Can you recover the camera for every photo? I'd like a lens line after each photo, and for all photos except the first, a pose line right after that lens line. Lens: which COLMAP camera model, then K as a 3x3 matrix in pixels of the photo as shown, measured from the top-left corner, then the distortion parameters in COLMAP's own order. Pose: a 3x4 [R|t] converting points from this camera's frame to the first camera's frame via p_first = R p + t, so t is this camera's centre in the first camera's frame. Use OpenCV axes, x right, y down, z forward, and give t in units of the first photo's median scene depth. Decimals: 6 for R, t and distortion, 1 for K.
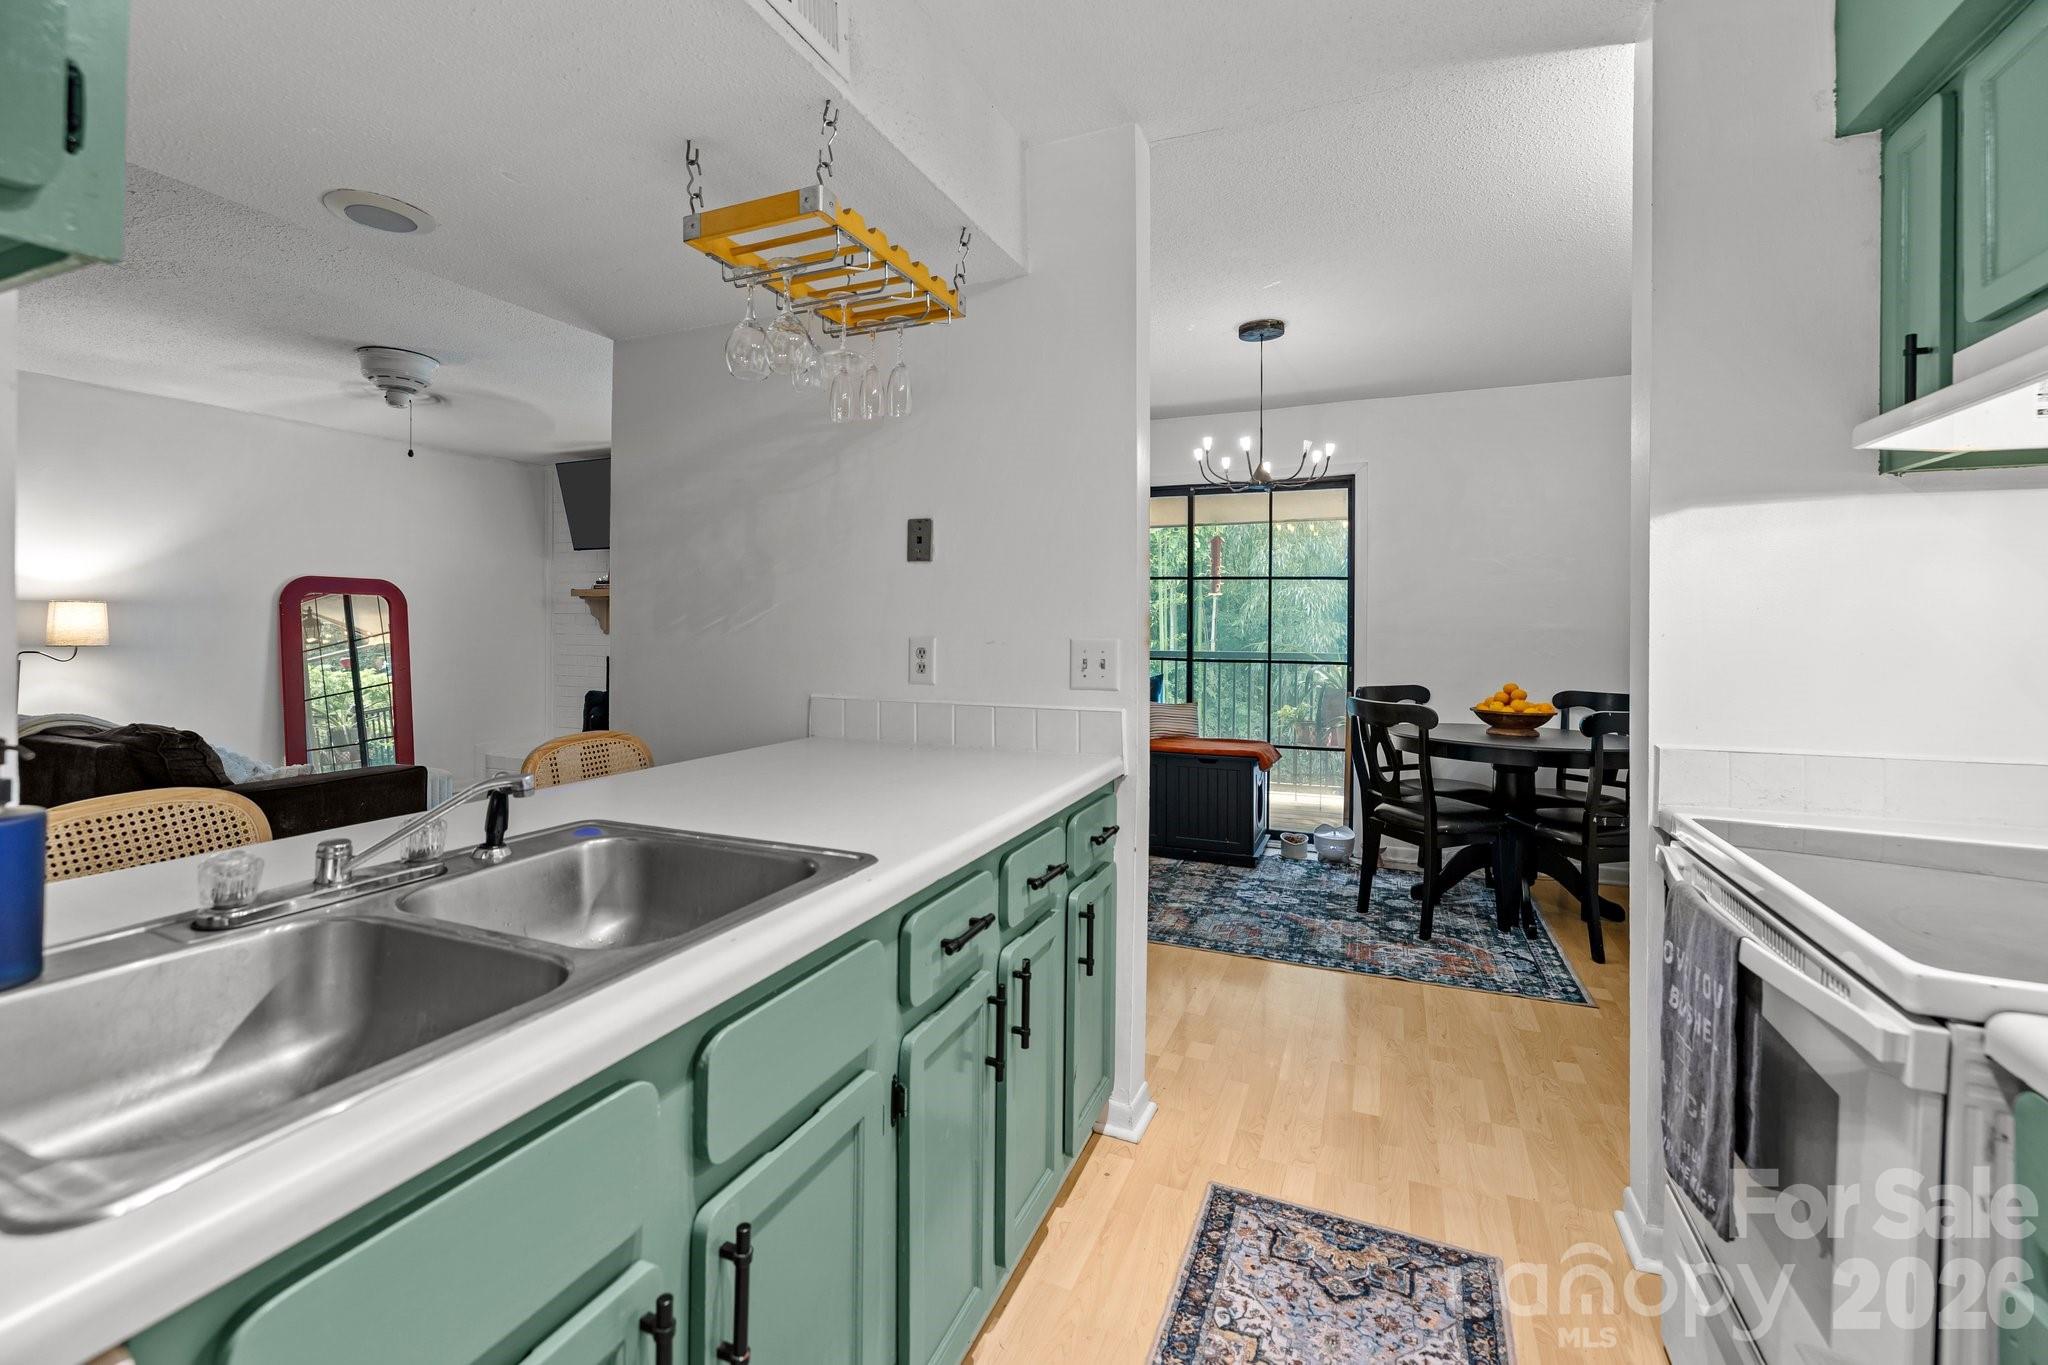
lens RADIAL K [[884.0, 0, 1001.7], [0, 884.0, 616.9], [0, 0, 1]] dist [-0.000191, -0.000039]
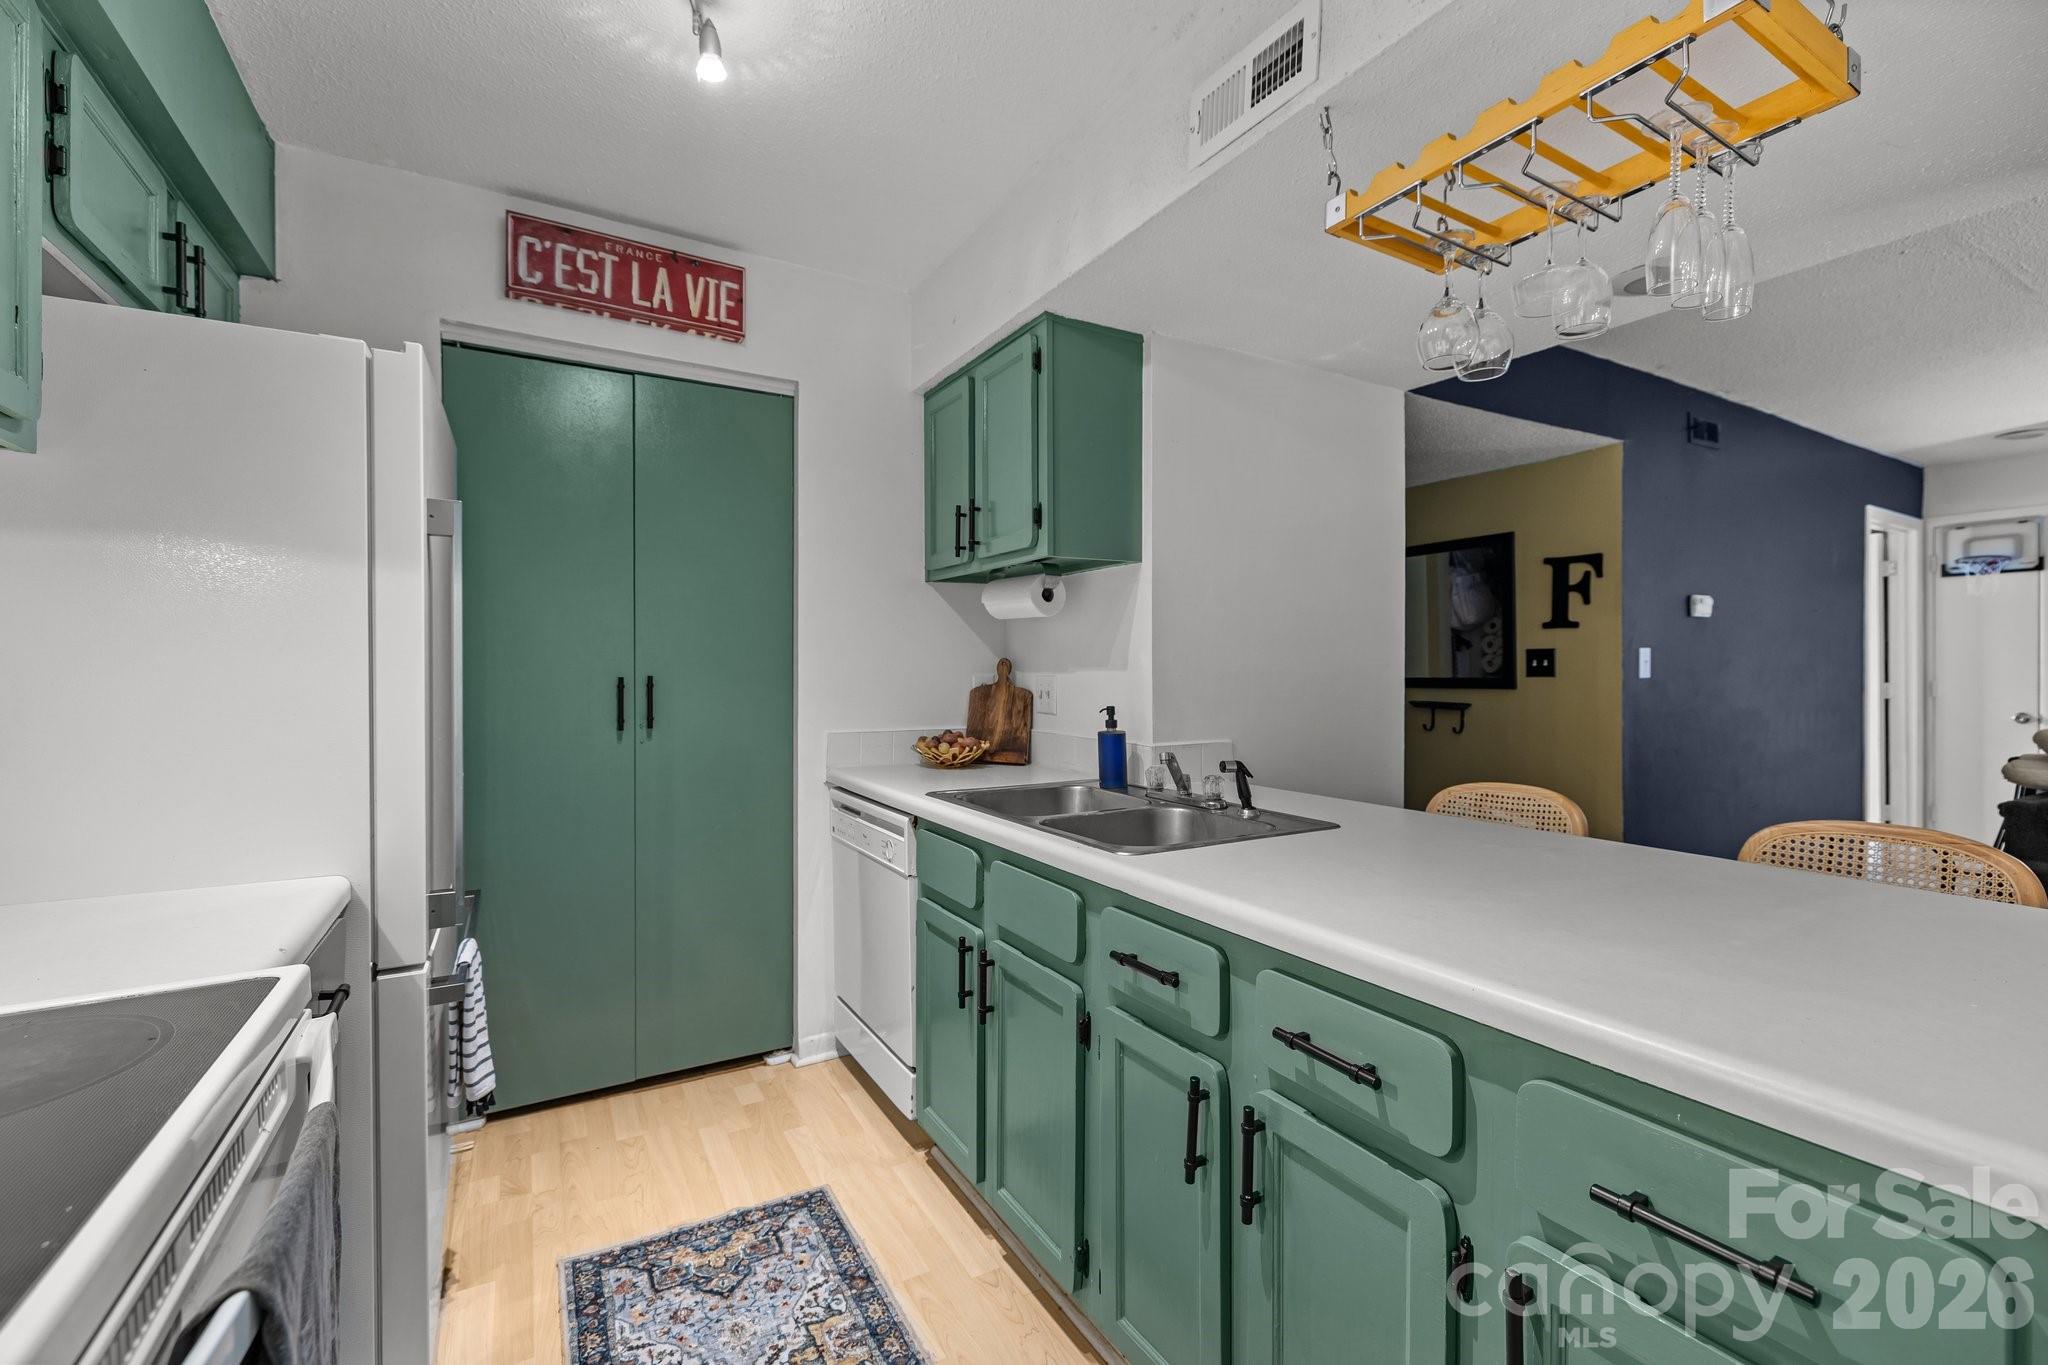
lens RADIAL K [[869.6, 0, 1024.0], [0, 869.6, 682.5], [0, 0, 1]] dist [0.002193, 0.000687]
pose [[-0.598459, 0.007088, -0.801122, 0.301484], [0.002085, 0.999971, 0.007290, 0.007390], [0.801151, 0.002693, -0.598457, 0.530470]]
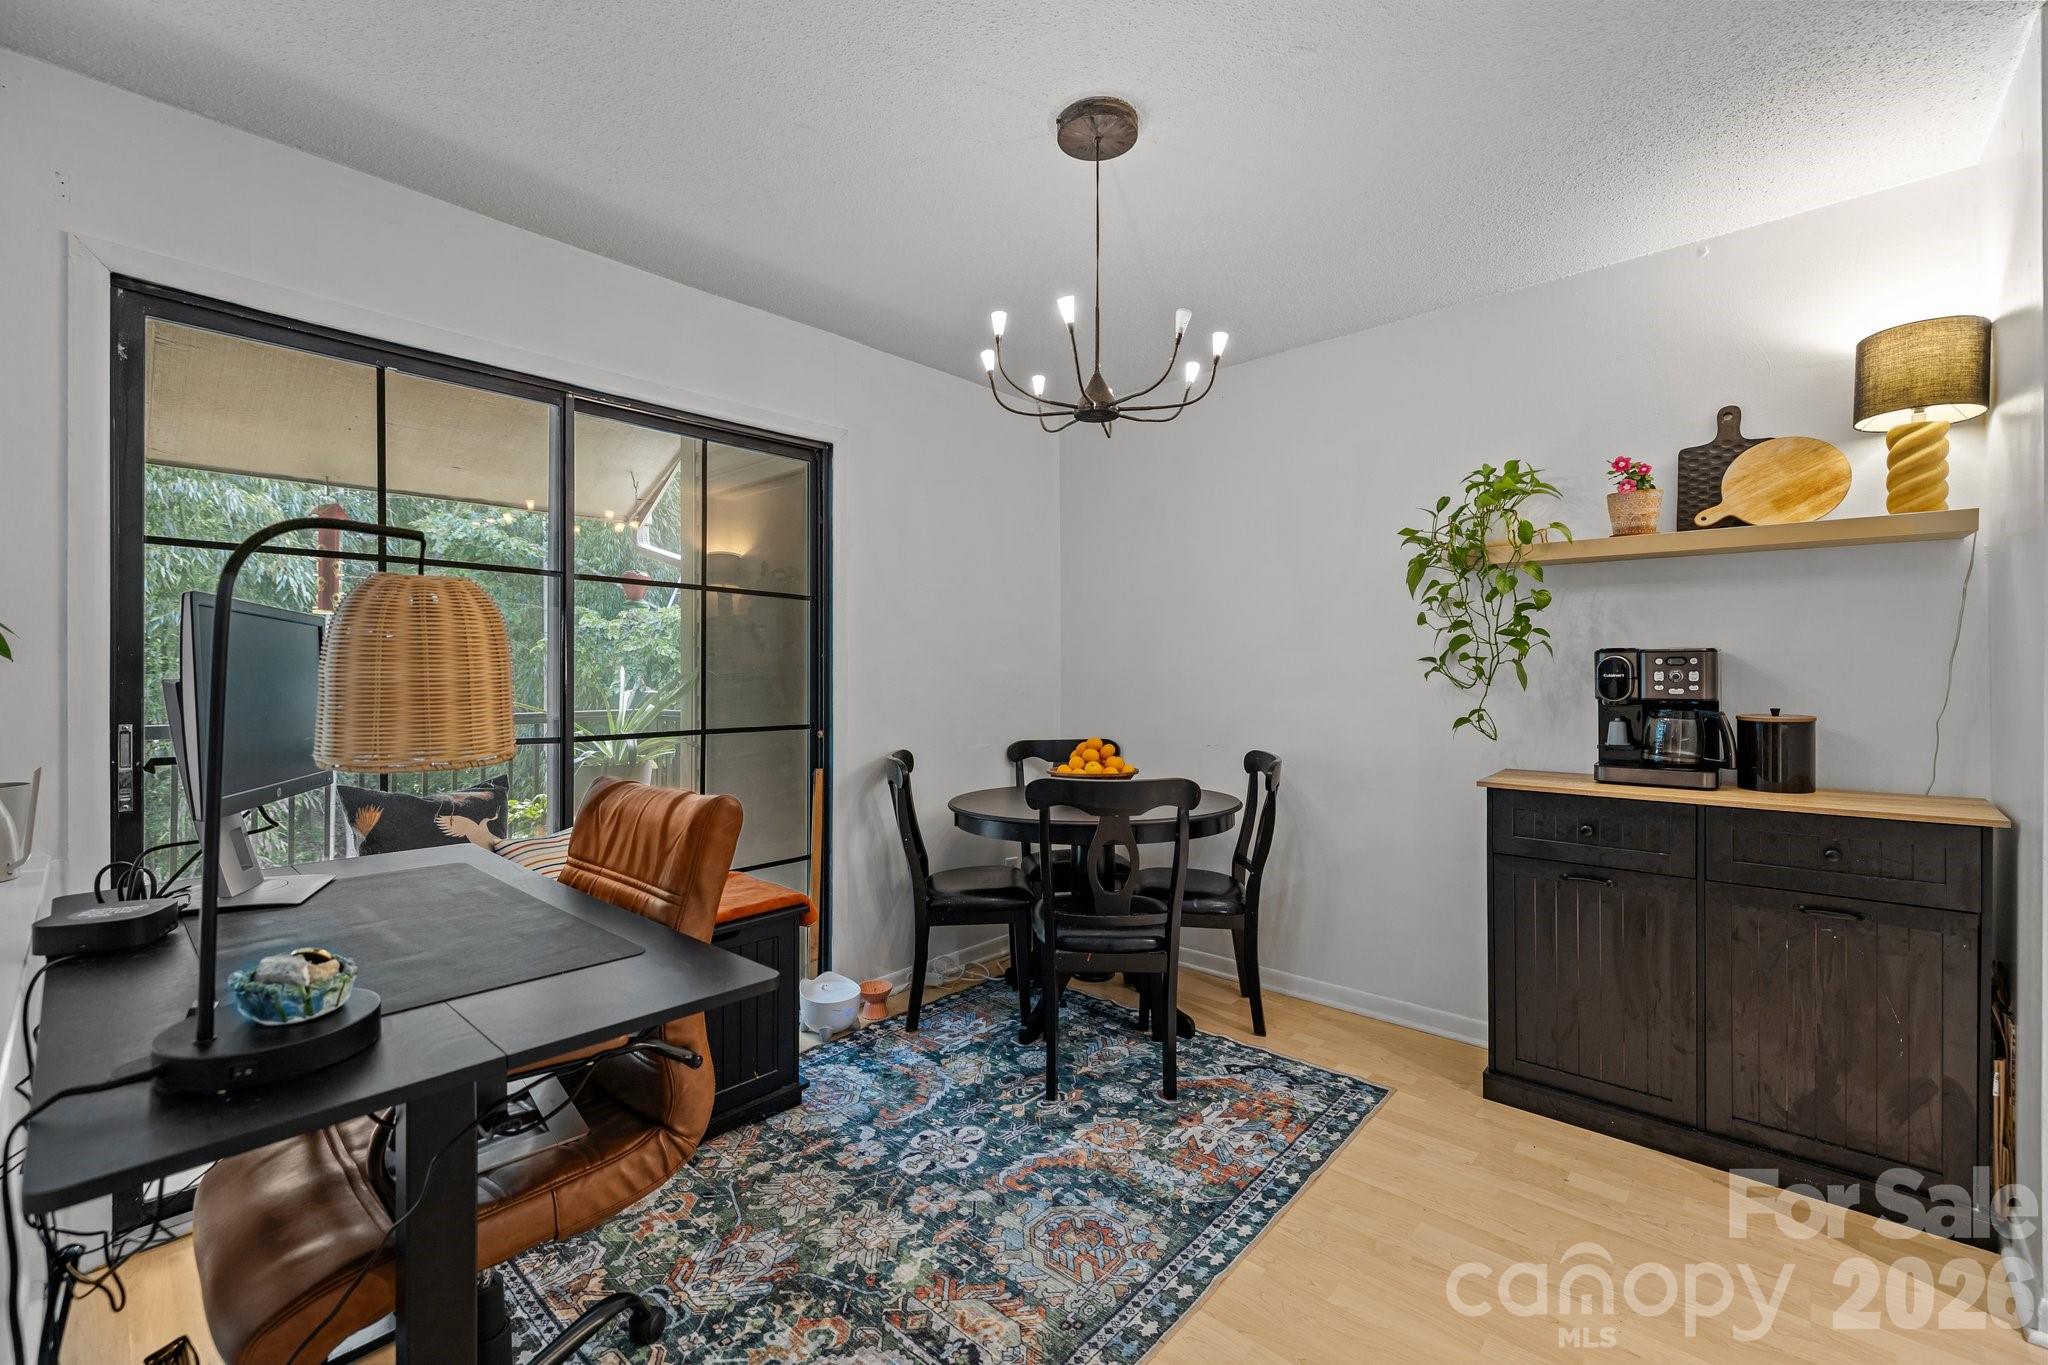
lens RADIAL K [[859.4, 0, 1004.6], [0, 859.4, 672.5], [0, 0, 1]] dist [-0.002258, 0.000008]
pose [[0.333926, -0.007786, 0.942567, -0.216400], [-0.003736, 0.999947, 0.009584, 0.006926], [-0.942592, -0.006722, 0.333880, 0.833499]]
